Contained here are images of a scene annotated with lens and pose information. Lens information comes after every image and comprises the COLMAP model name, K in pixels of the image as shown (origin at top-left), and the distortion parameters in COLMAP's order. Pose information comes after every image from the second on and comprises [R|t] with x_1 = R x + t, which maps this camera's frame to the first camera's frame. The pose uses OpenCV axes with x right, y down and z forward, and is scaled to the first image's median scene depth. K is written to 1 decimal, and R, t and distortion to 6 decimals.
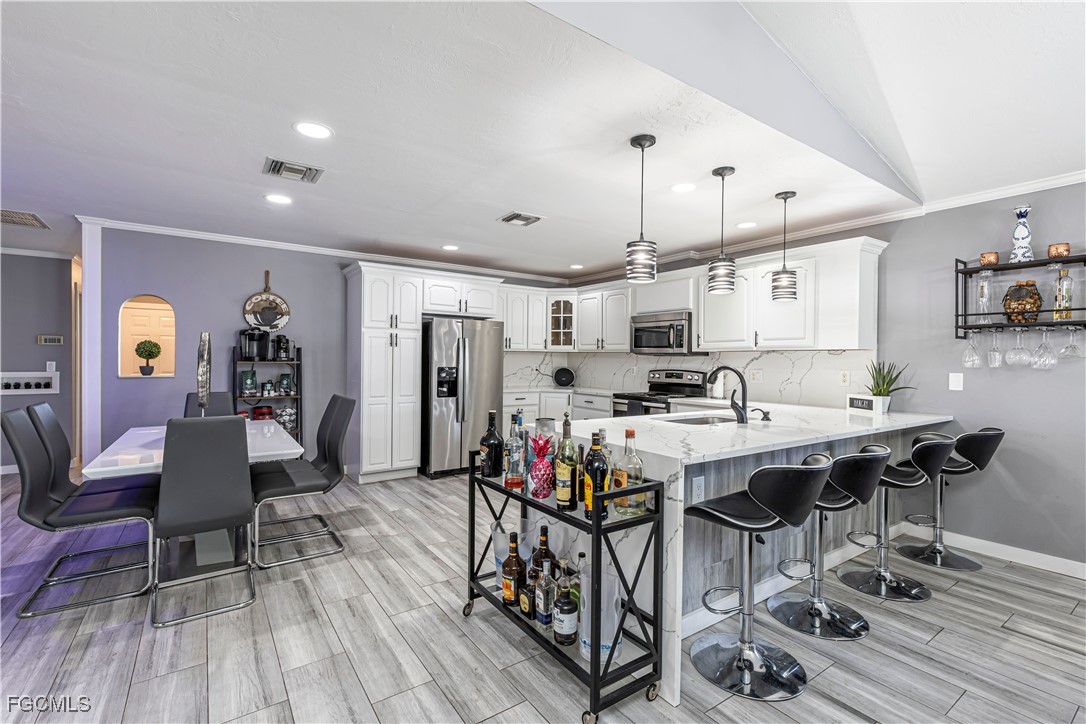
lens RADIAL K [[485.8, 0, 549.2], [0, 485.8, 361.0], [0, 0, 1]] dist [0.010100, -0.000320]
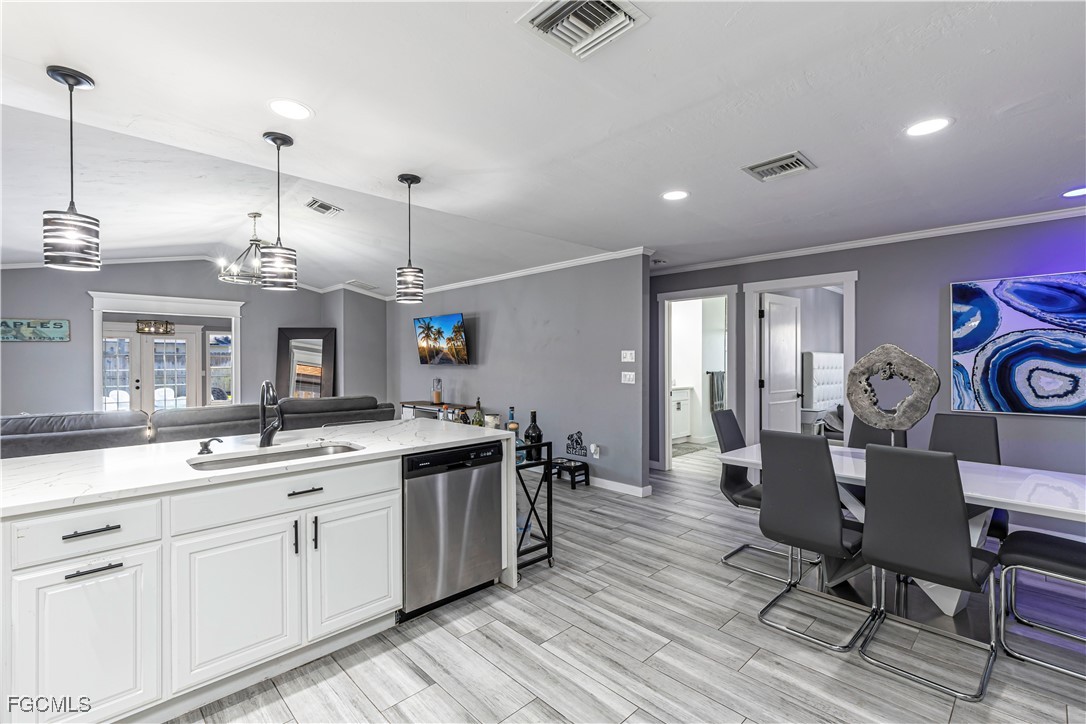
lens RADIAL K [[485.8, 0, 549.2], [0, 485.8, 361.0], [0, 0, 1]] dist [0.010100, -0.000320]
pose [[-0.988179, -0.007539, -0.153117, 0.020743], [-0.008238, 0.999958, 0.003933, -0.016851], [0.153081, 0.005148, -0.988200, 1.086243]]
